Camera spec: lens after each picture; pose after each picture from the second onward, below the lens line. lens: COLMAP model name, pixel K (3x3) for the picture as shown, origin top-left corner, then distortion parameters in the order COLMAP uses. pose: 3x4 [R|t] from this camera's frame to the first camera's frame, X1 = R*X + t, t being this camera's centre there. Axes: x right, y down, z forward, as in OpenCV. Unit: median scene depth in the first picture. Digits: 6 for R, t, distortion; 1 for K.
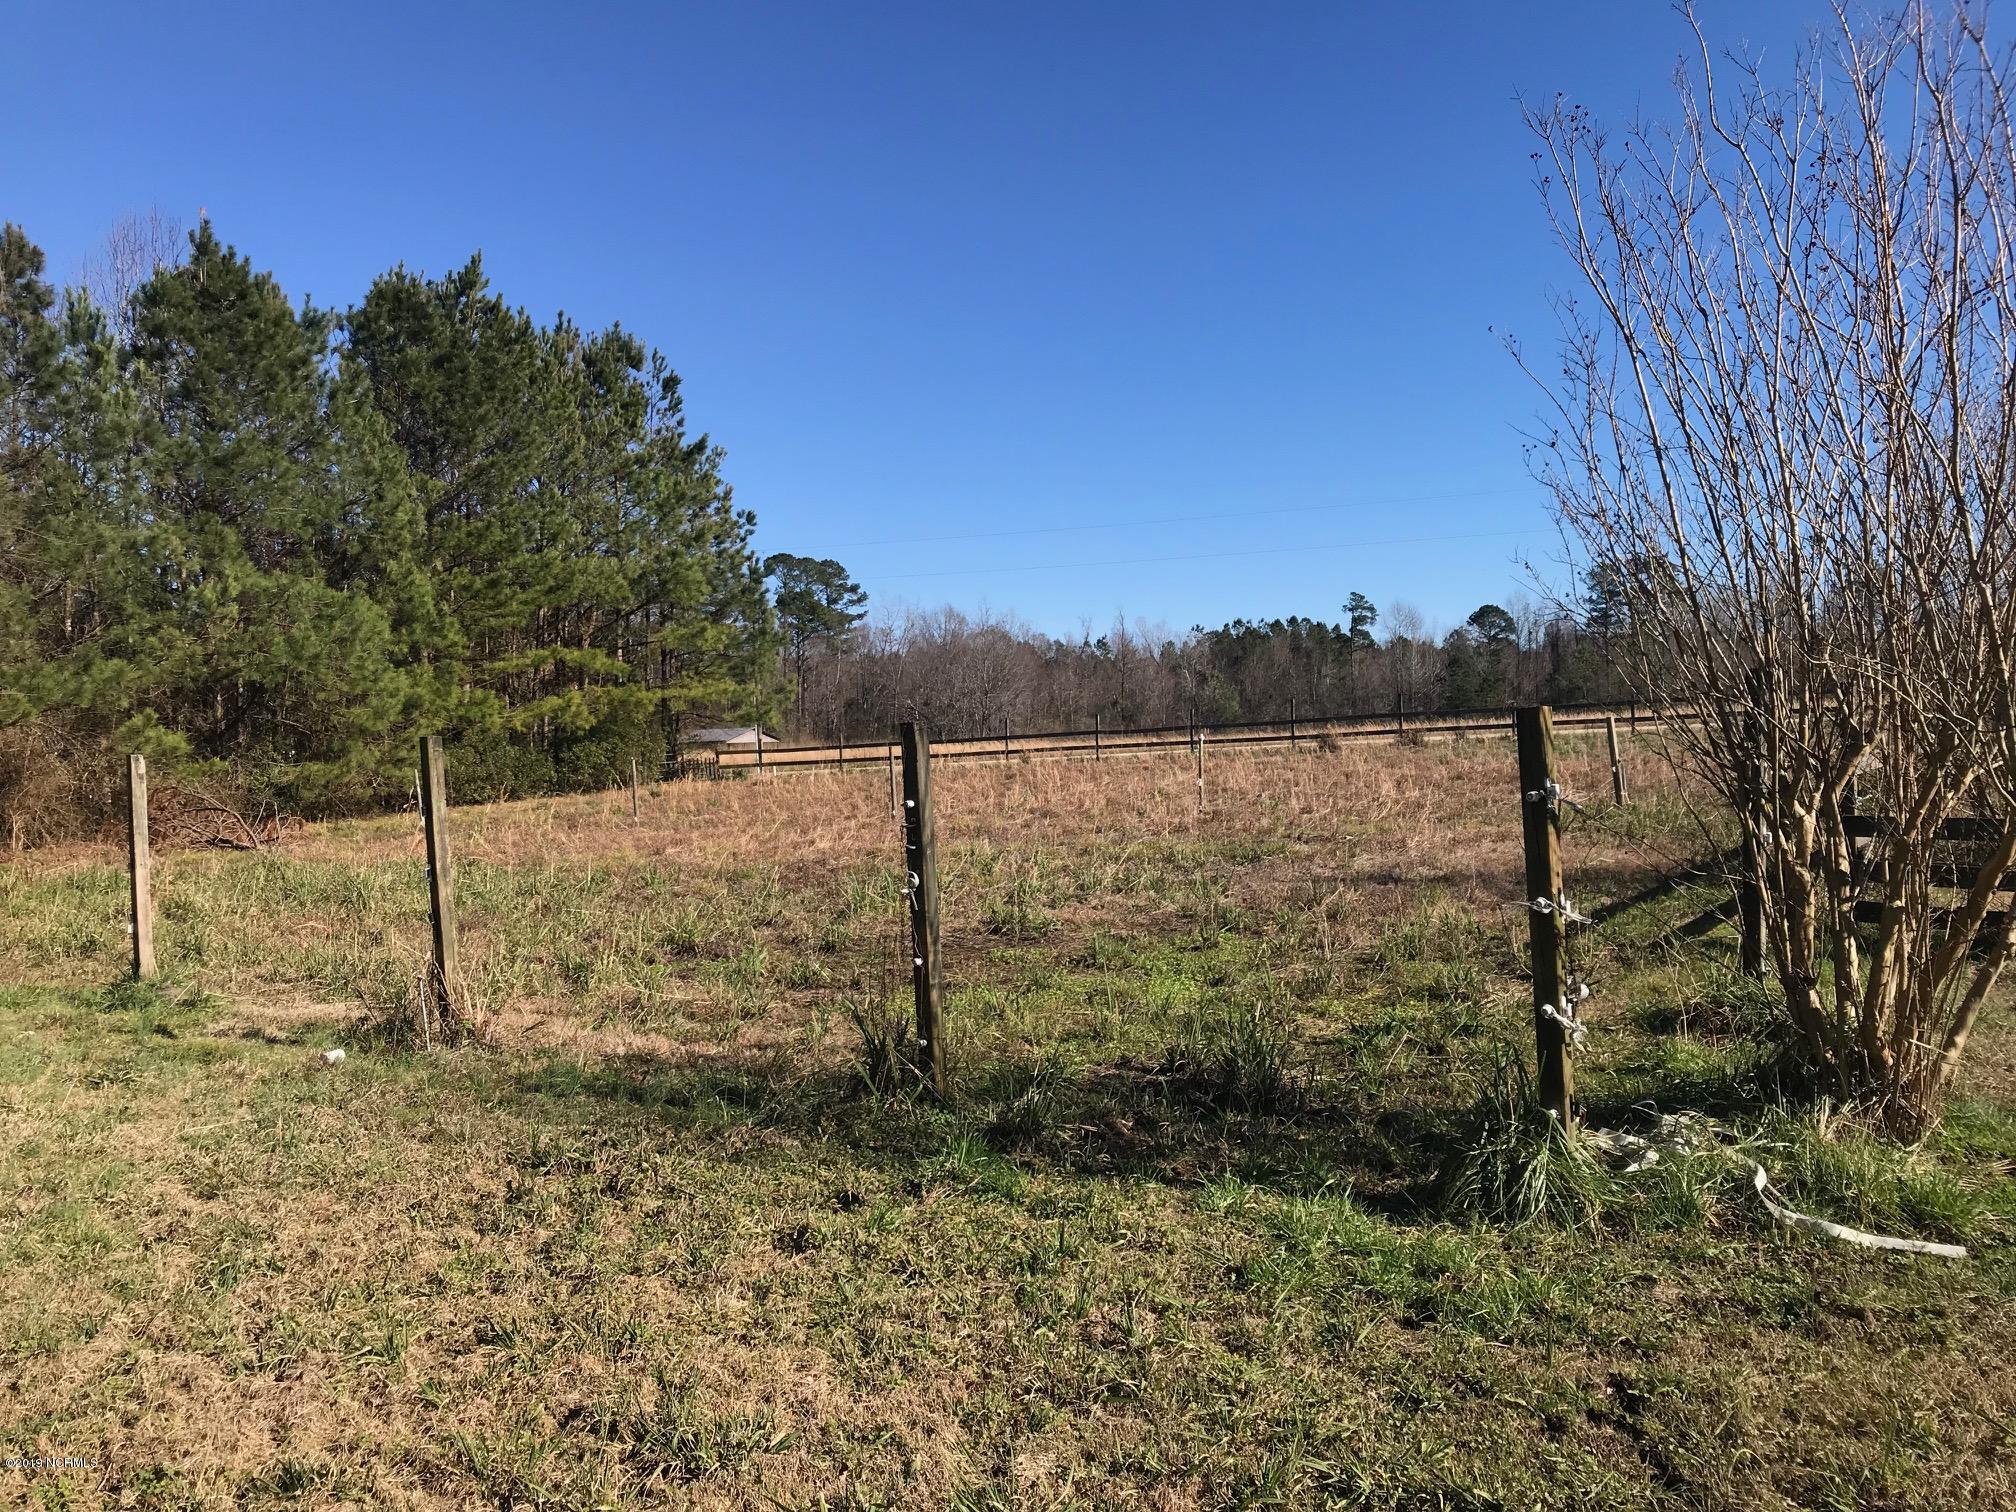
lens RADIAL K [[1643.8, 0, 1008.0], [0, 1643.8, 756.0], [0, 0, 1]] dist [0.002538, -0.002681]
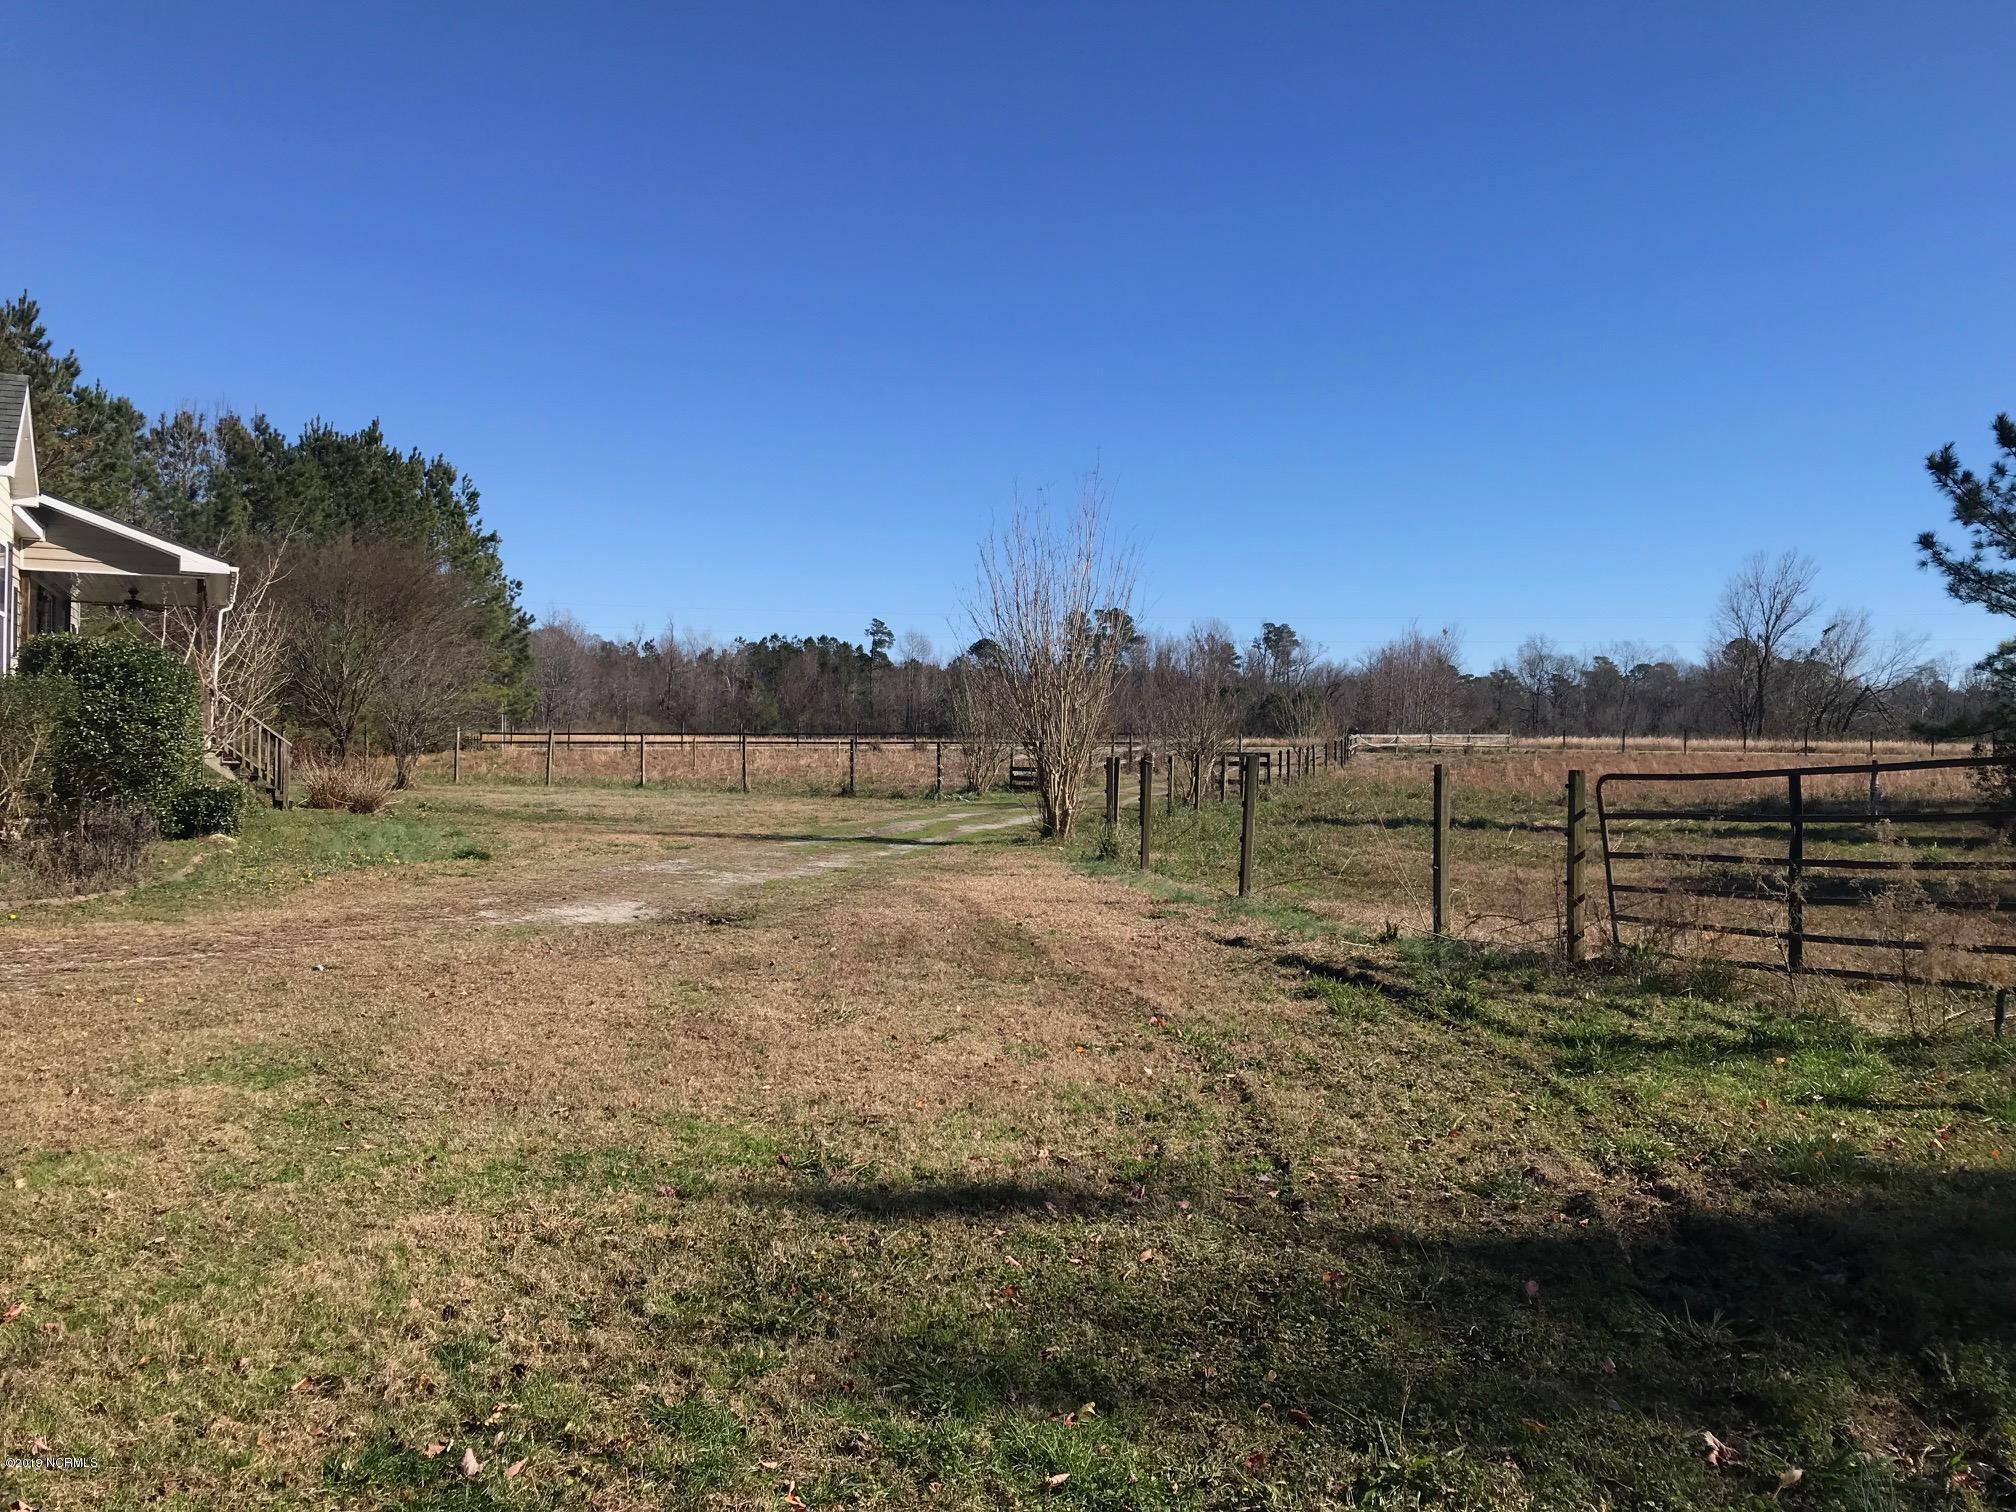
lens RADIAL K [[1643.8, 0, 1008.0], [0, 1643.8, 756.0], [0, 0, 1]] dist [0.002538, -0.002681]
pose [[0.954937, 0.049591, 0.292638, -0.037295], [-0.049638, 0.998741, -0.007269, 0.001586], [-0.292630, -0.007584, 0.956196, -0.147670]]
